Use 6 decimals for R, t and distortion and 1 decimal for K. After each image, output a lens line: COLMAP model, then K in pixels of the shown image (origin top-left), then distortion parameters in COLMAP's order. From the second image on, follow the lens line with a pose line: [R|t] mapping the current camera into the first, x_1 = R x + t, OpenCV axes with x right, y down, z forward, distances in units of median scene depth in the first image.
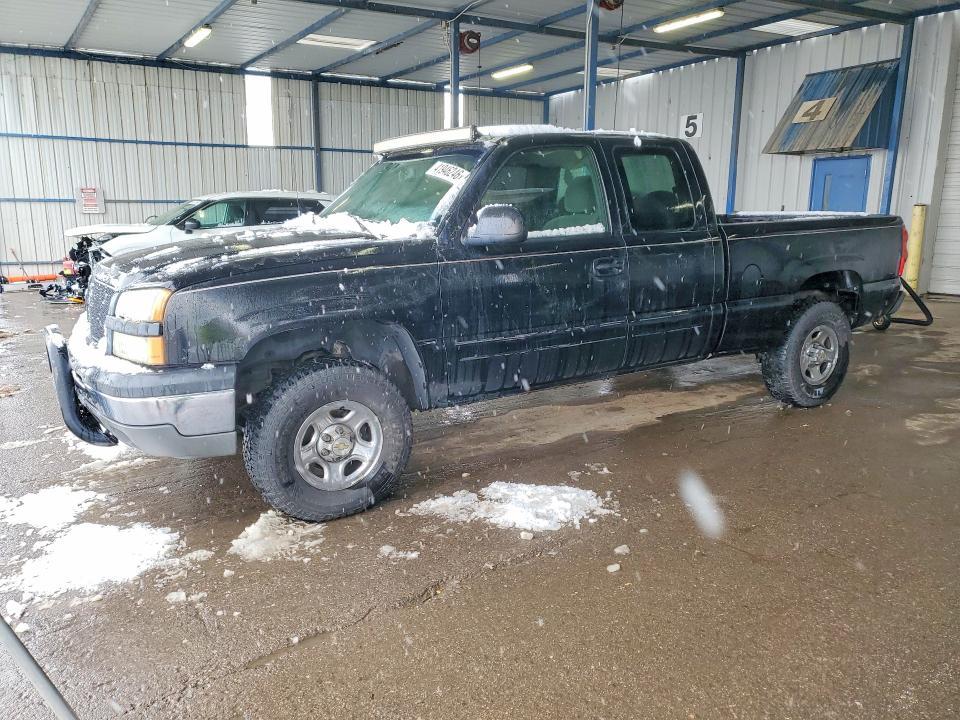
lens RADIAL K [[768.9, 0, 480.0], [0, 768.9, 360.0], [0, 0, 1]] dist [0.001539, -0.002446]
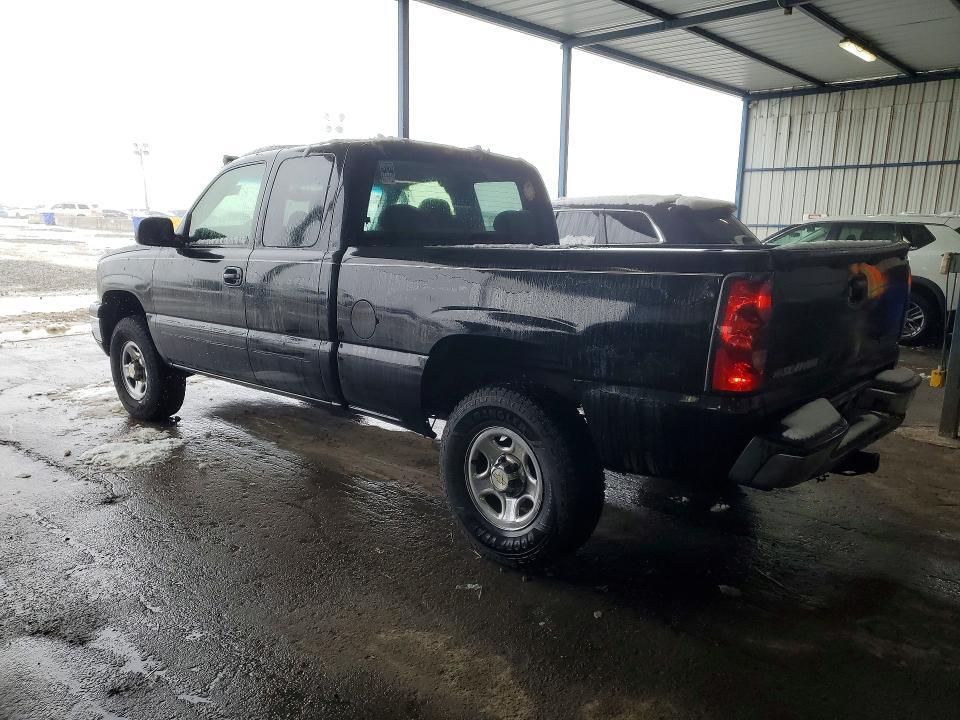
lens RADIAL K [[723.1, 0, 480.0], [0, 723.1, 360.0], [0, 0, 1]] dist [-0.004867, -0.002426]
pose [[0.230880, 0.177825, -0.956594, 1.110281], [-0.188992, 0.972628, 0.135191, -0.205386], [0.954451, 0.149576, 0.258168, 0.936299]]
